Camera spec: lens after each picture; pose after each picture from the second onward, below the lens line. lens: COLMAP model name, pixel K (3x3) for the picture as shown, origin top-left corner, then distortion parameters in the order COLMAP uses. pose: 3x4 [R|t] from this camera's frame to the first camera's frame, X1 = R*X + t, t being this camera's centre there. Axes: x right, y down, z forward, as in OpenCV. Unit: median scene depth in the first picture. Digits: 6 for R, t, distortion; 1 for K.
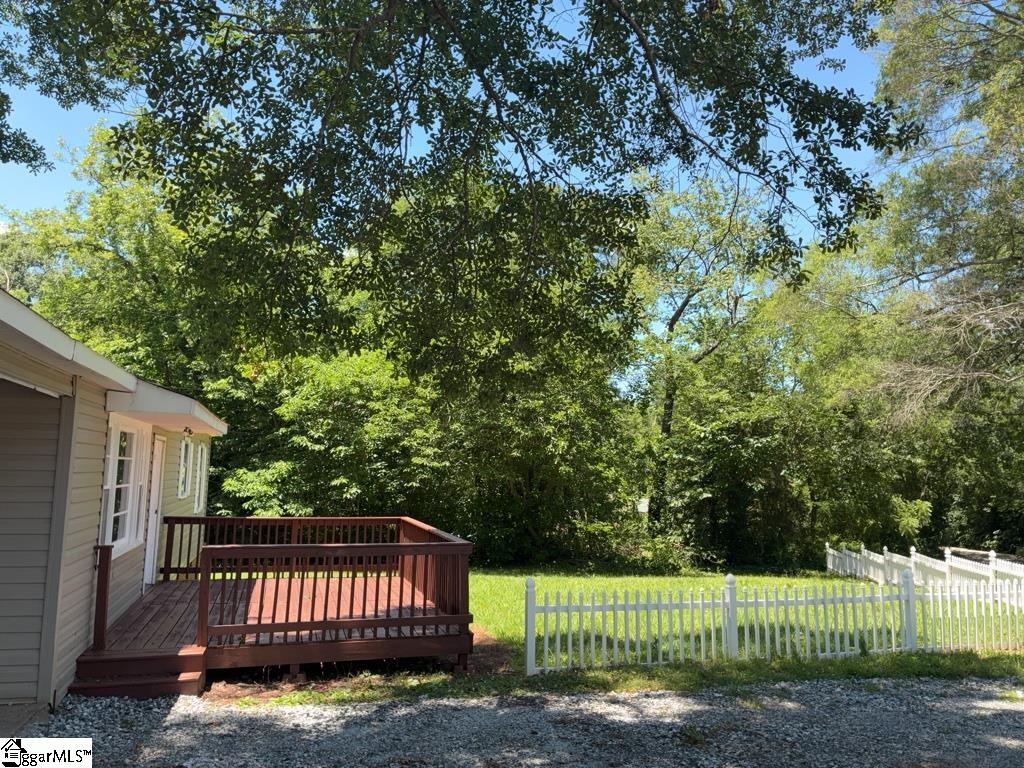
lens RADIAL K [[779.4, 0, 507.9], [0, 779.4, 382.8], [0, 0, 1]] dist [0.023221, -0.020865]
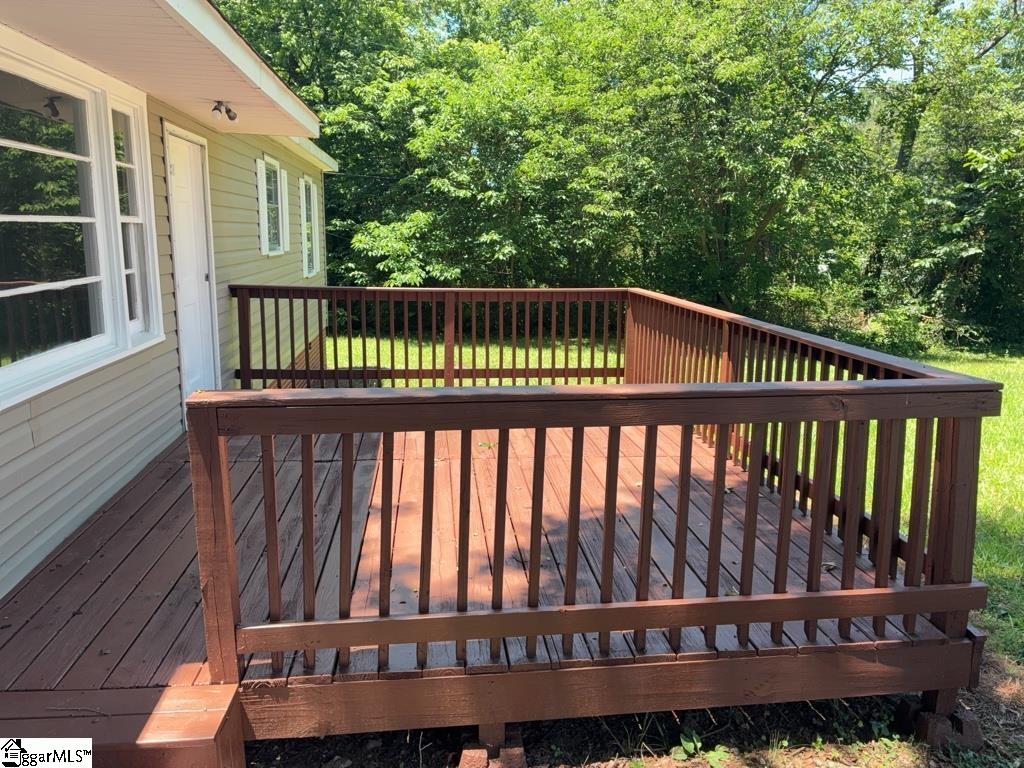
lens RADIAL K [[779.4, 0, 512.5], [0, 779.4, 377.5], [0, 0, 1]] dist [0.023221, -0.020865]
pose [[0.987157, 0.023631, -0.157997, -0.064036], [0.025148, 0.953682, 0.299764, 0.024740], [0.157762, -0.299887, 0.940839, 0.207771]]
